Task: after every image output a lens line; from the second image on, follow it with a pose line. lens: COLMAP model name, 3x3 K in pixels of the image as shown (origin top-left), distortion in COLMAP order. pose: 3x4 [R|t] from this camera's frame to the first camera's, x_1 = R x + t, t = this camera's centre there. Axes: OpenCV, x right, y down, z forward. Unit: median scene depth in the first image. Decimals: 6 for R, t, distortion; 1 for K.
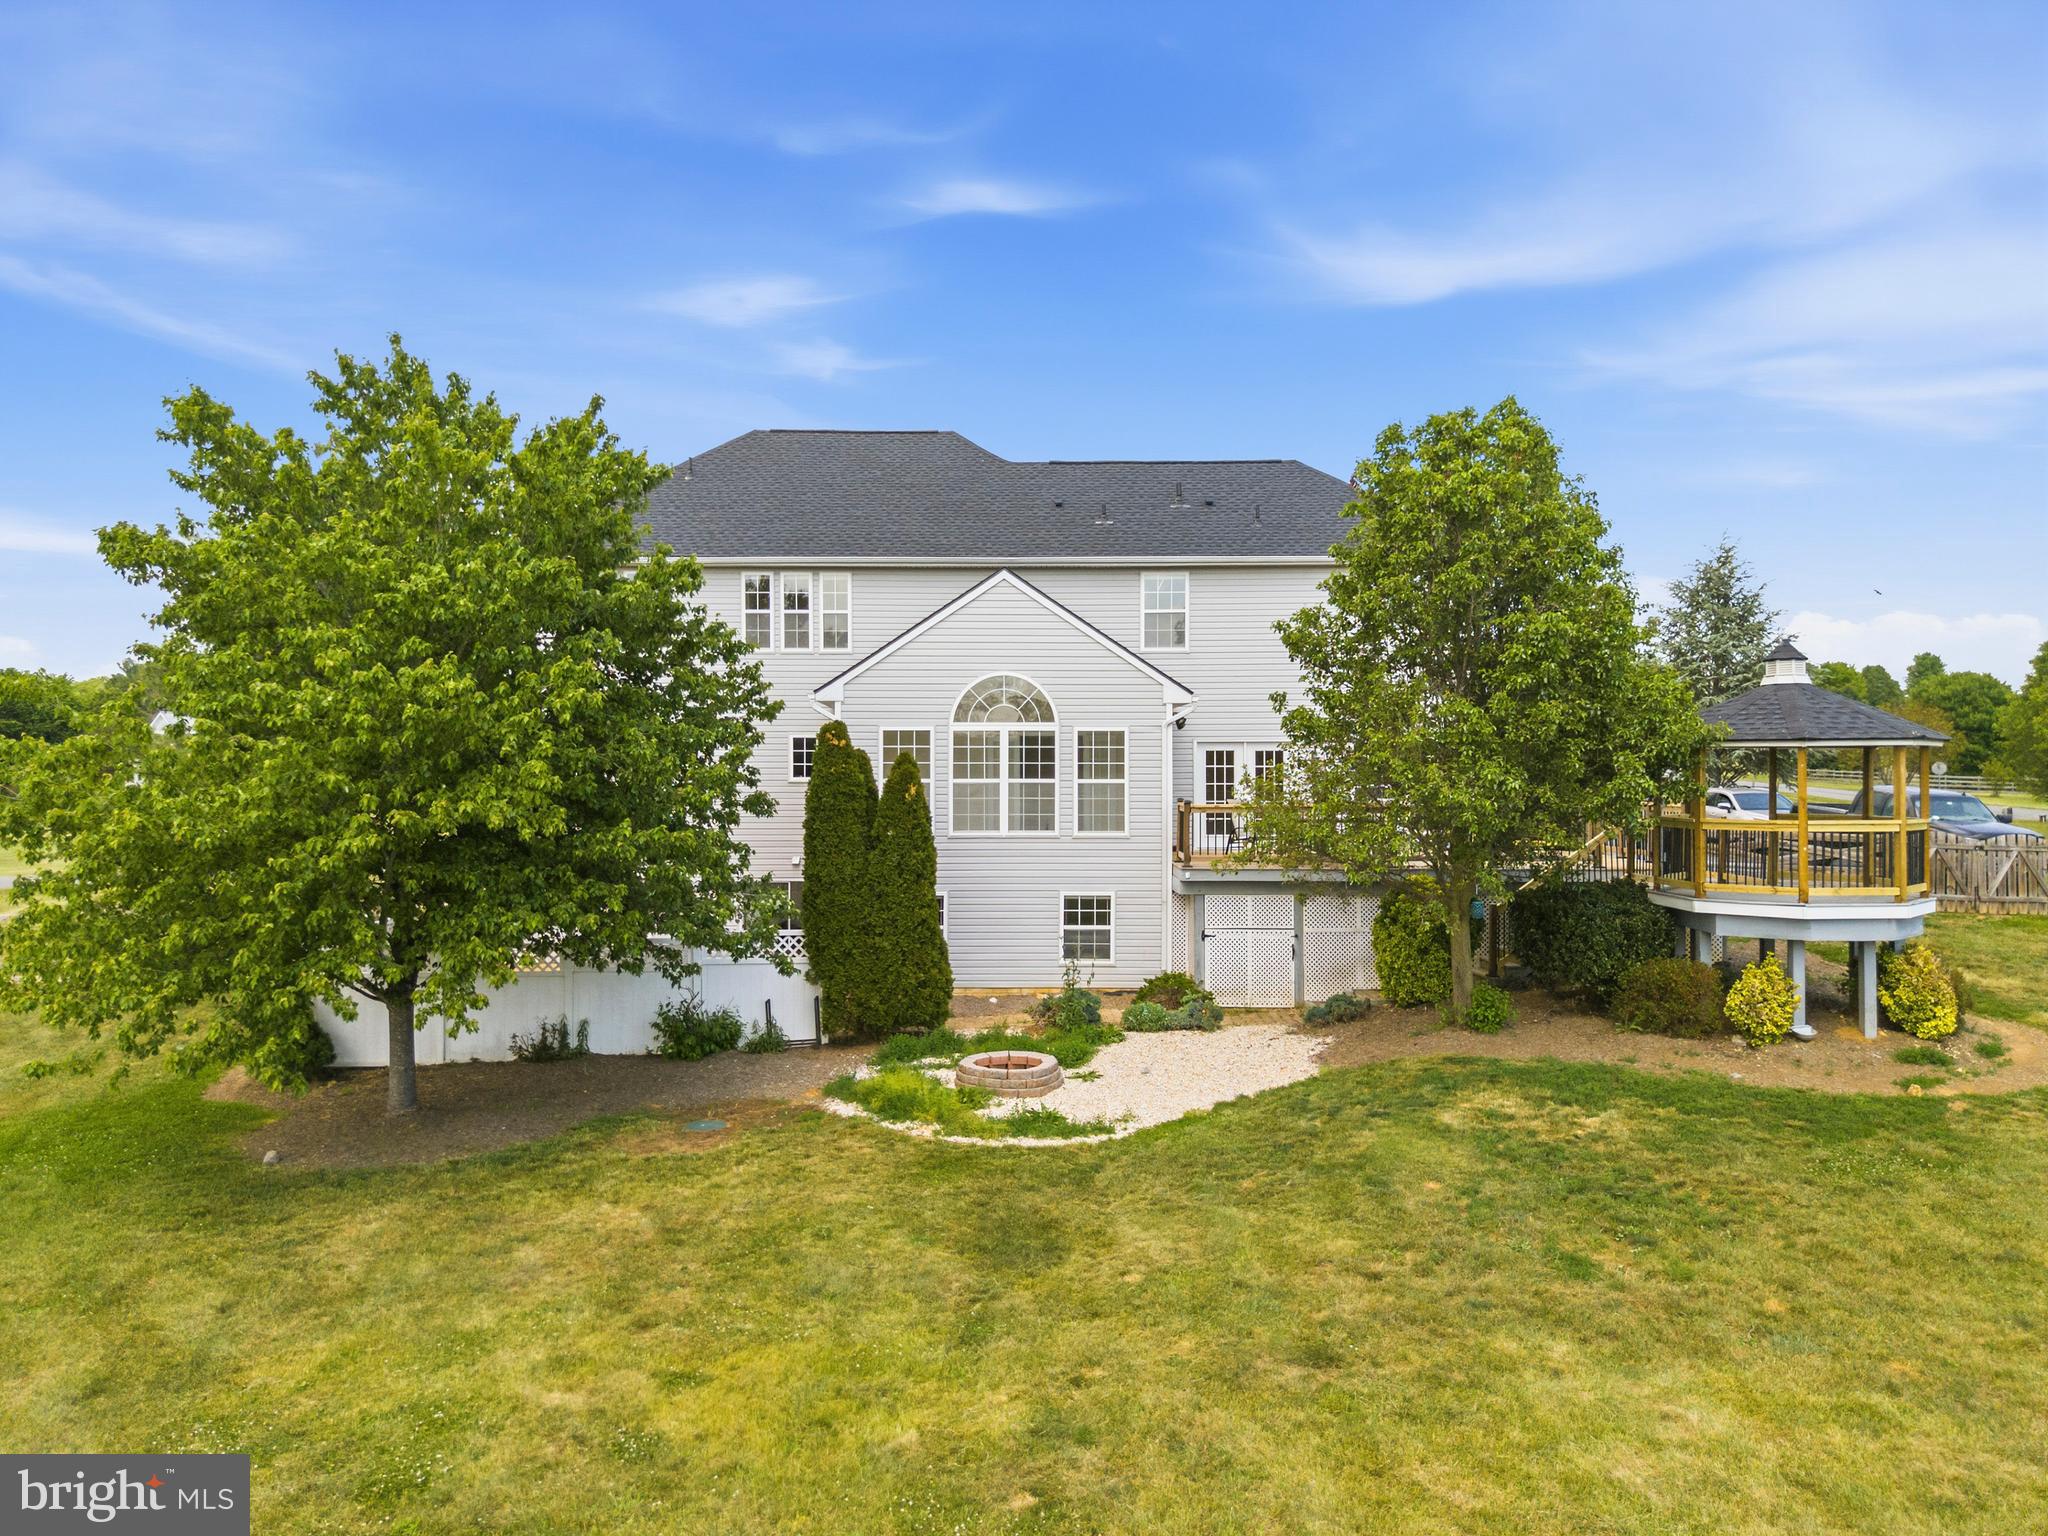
lens RADIAL K [[1467.4, 0, 1024.0], [0, 1467.4, 768.0], [0, 0, 1]] dist [0.003912, -0.007547]
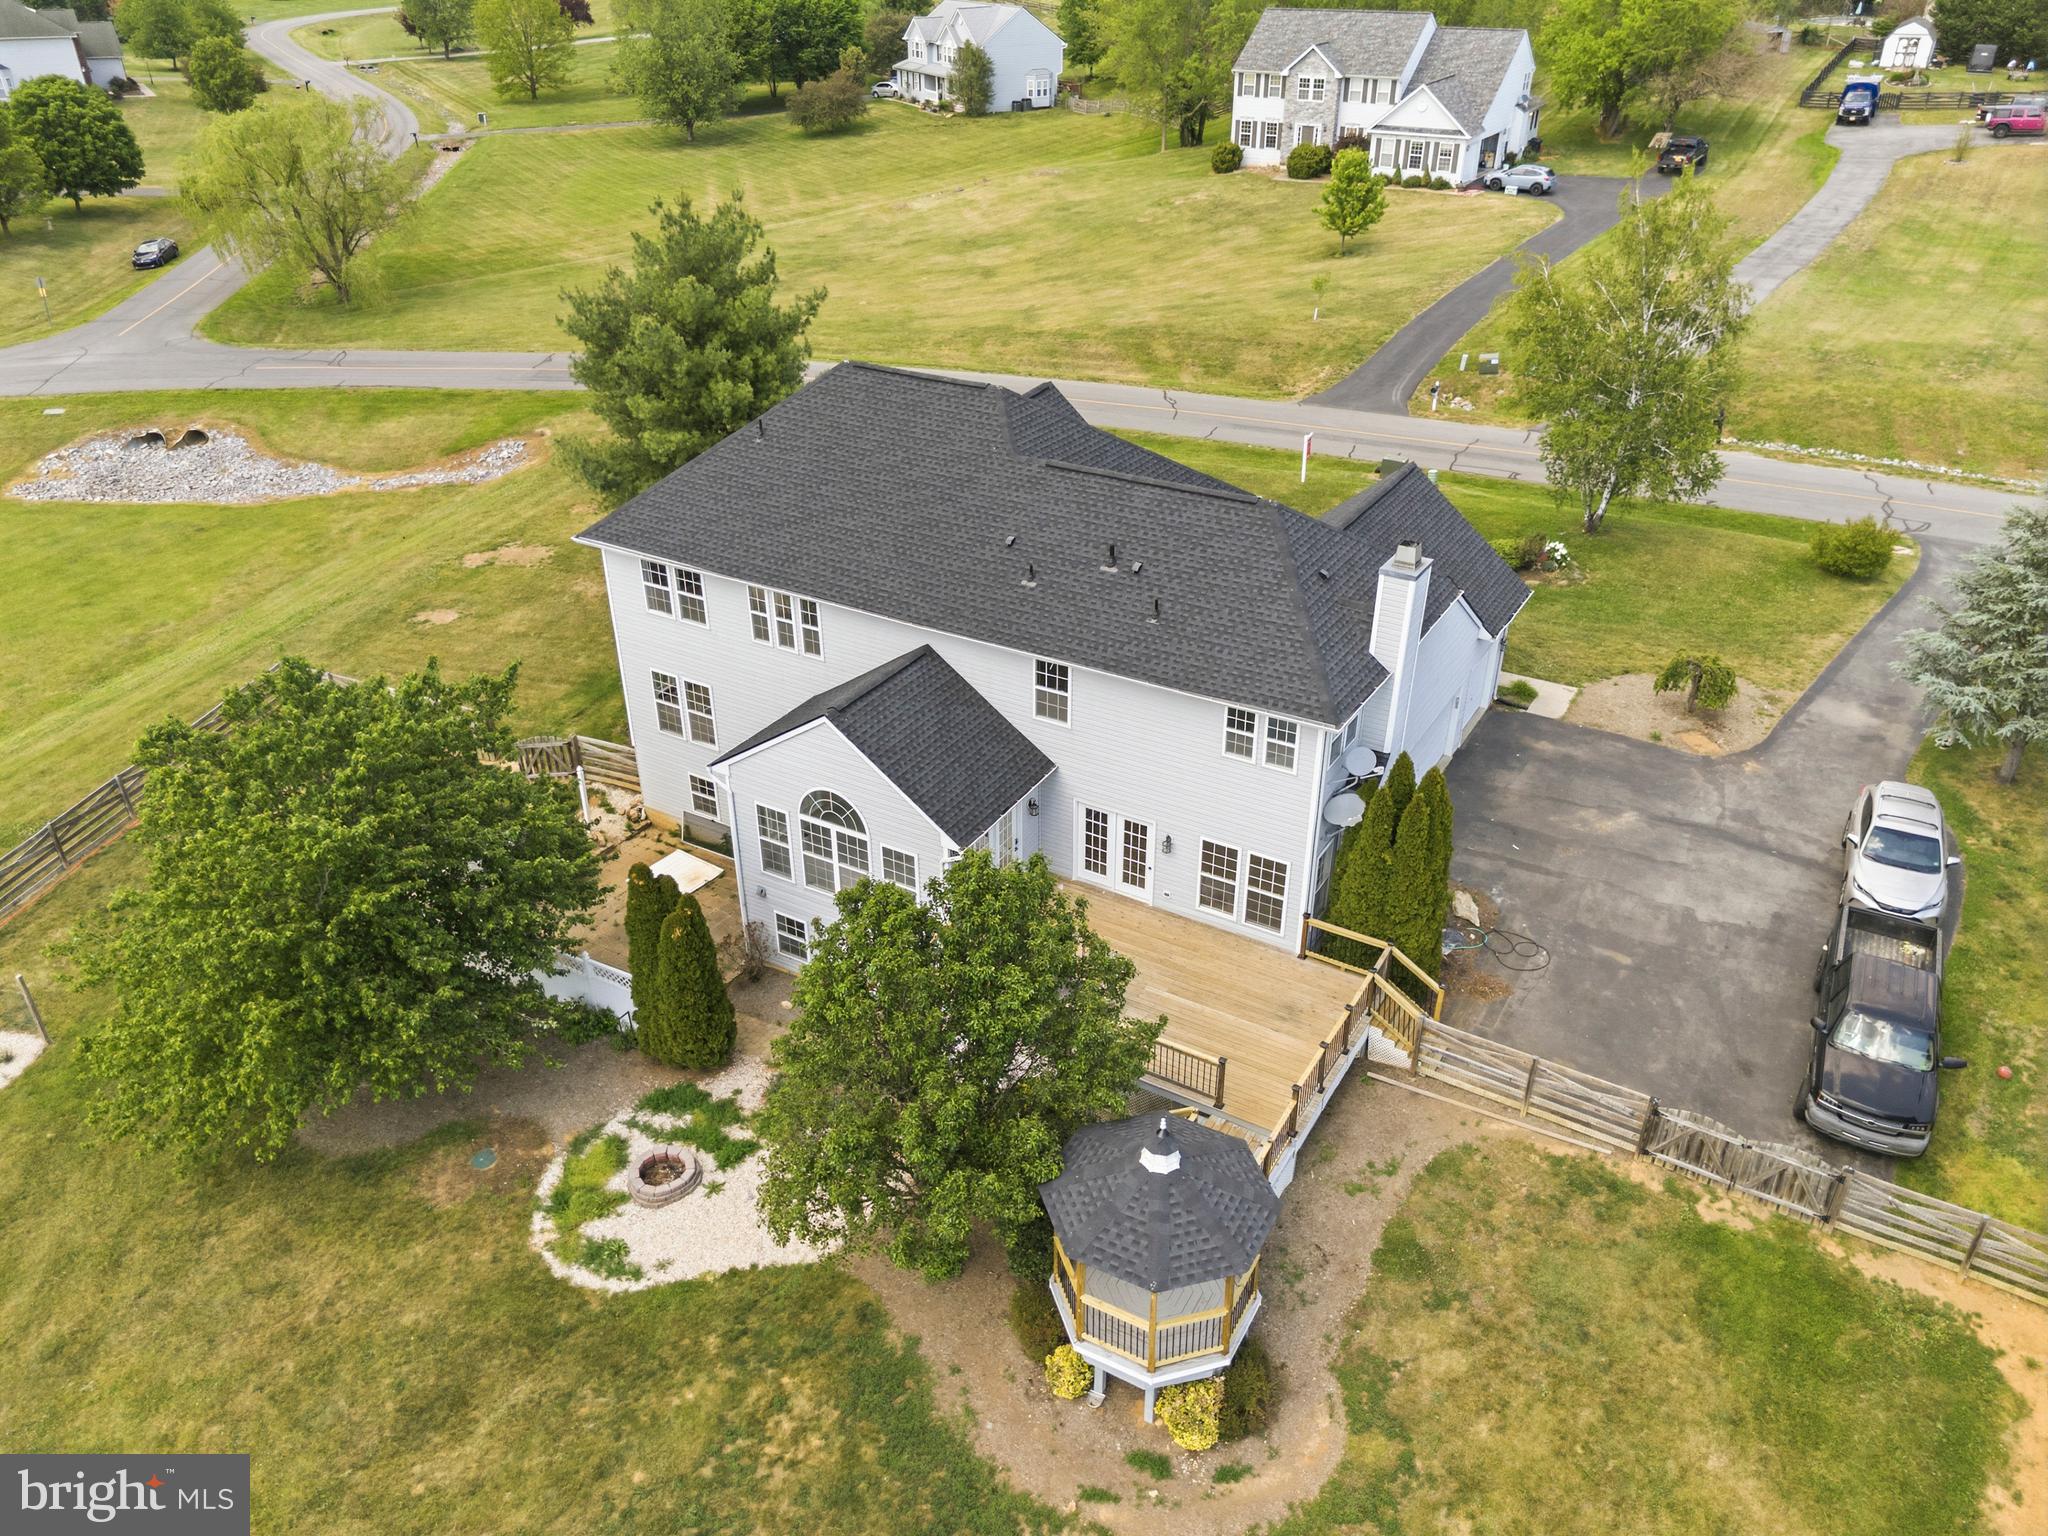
lens RADIAL K [[1467.4, 0, 1024.0], [0, 1467.4, 768.0], [0, 0, 1]] dist [0.003912, -0.007547]
pose [[0.843845, 0.265163, -0.466491, 0.688877], [0.017135, 0.855608, 0.517340, -0.710042], [0.536313, -0.444549, 0.717457, 0.218999]]
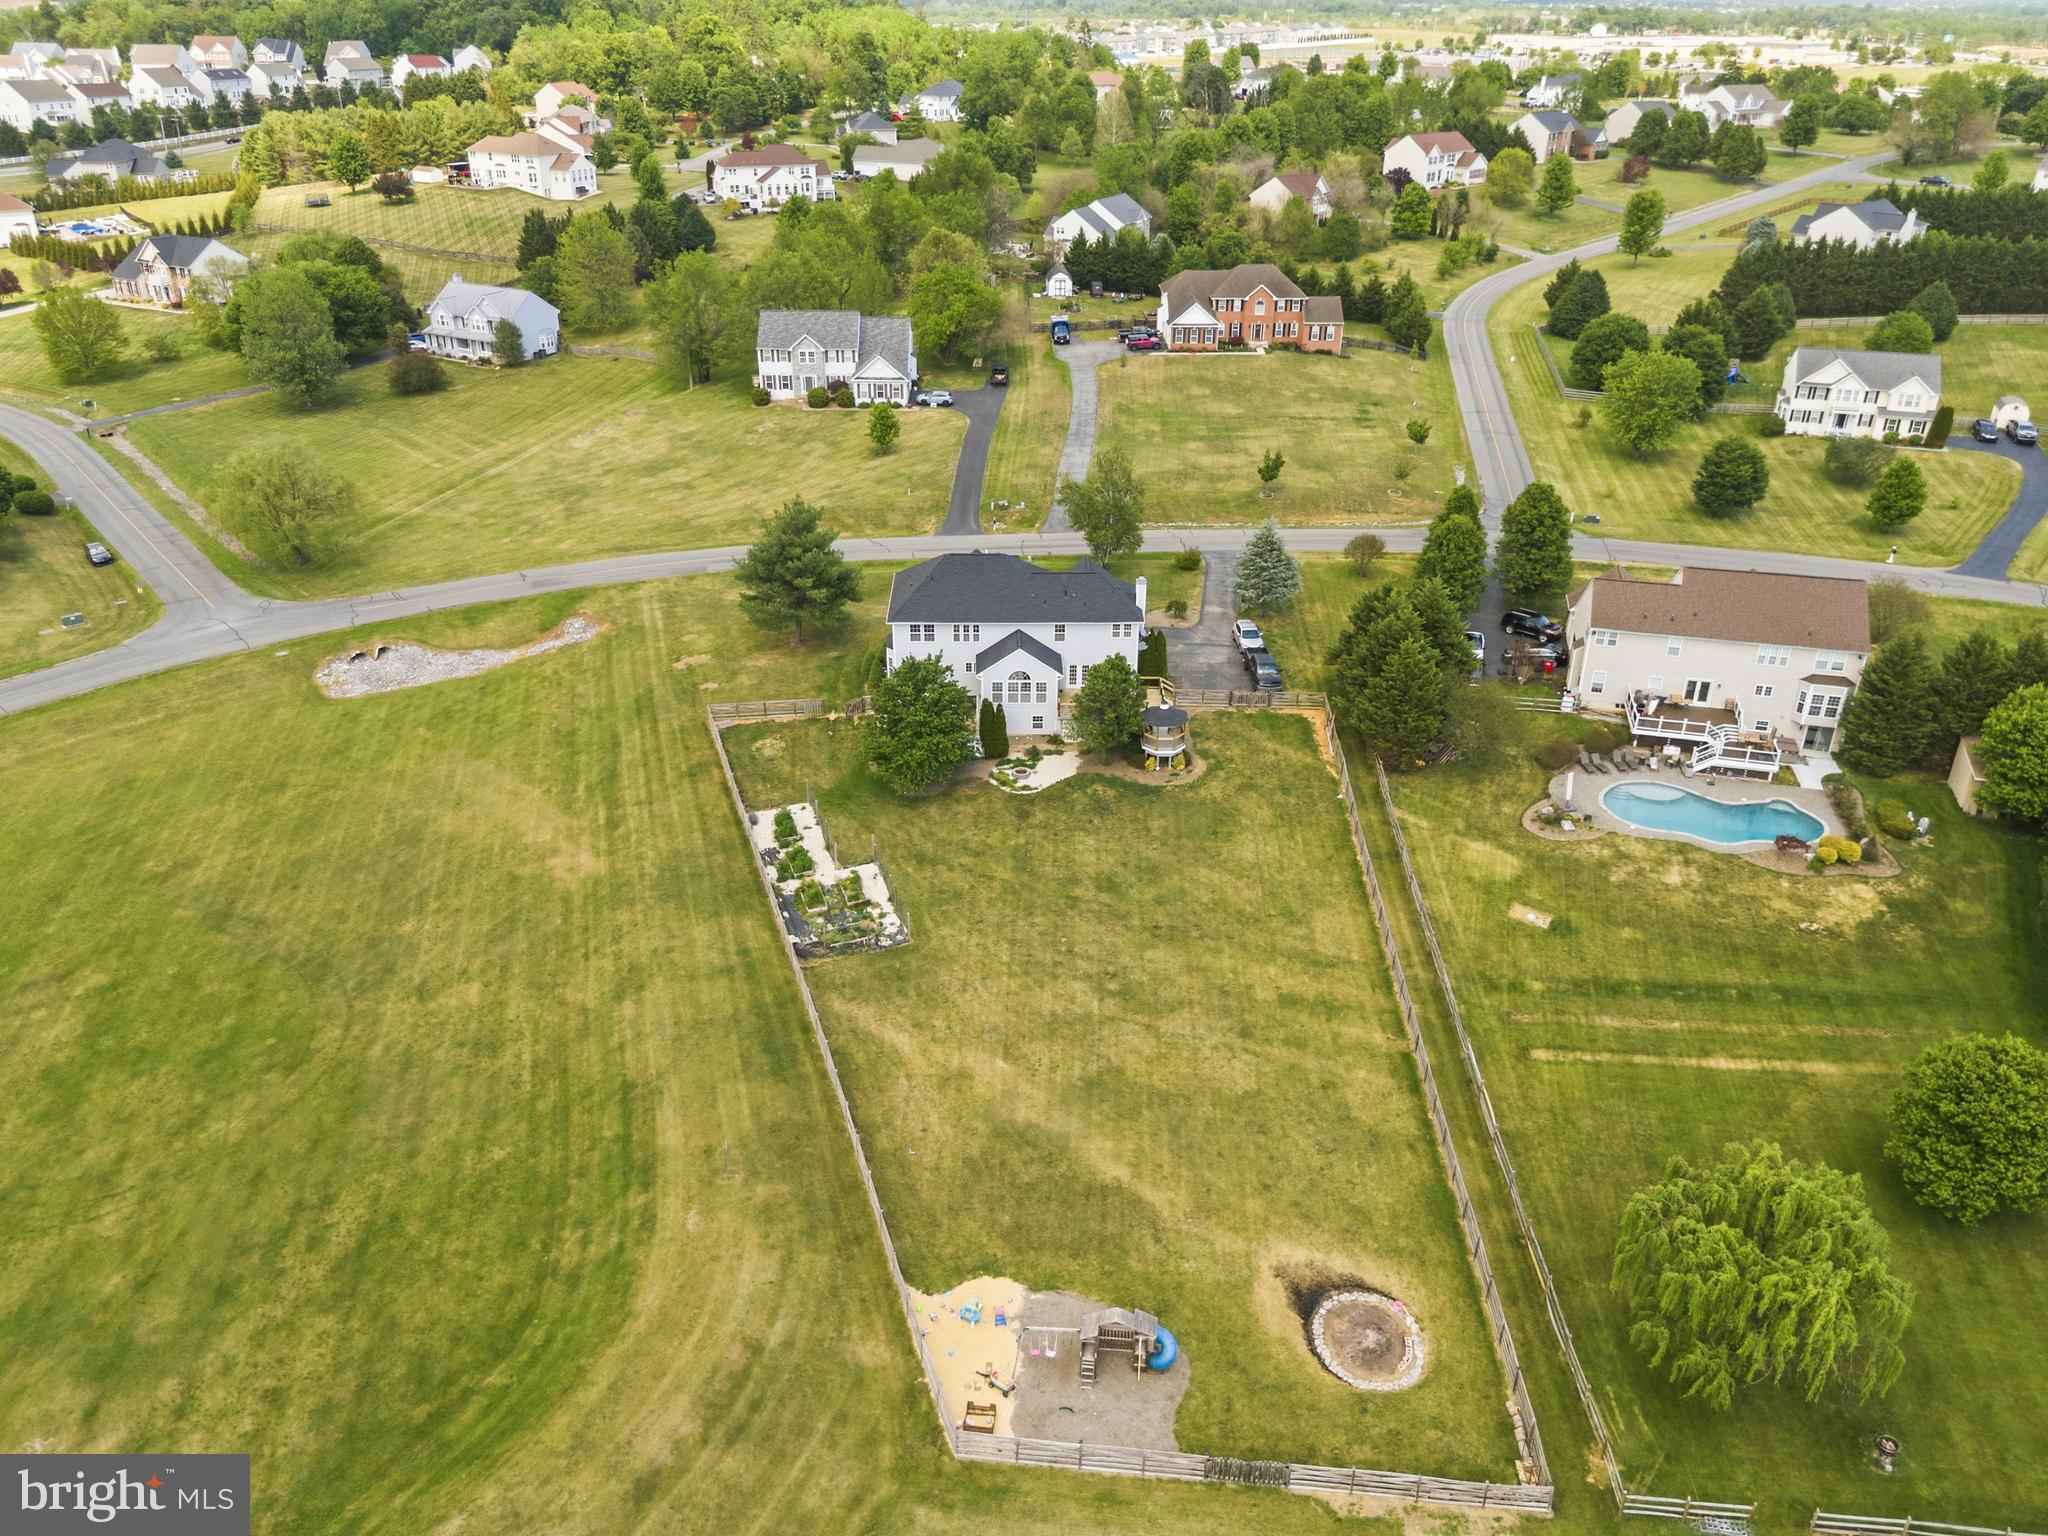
lens RADIAL K [[1541.8, 0, 1012.4], [0, 1541.8, 781.3], [0, 0, 1]] dist [0.003819, -0.002689]
pose [[0.999954, 0.008727, 0.003859, -0.049864], [-0.009514, 0.880937, 0.473138, -1.954490], [0.000729, -0.473154, 0.880980, -3.222826]]
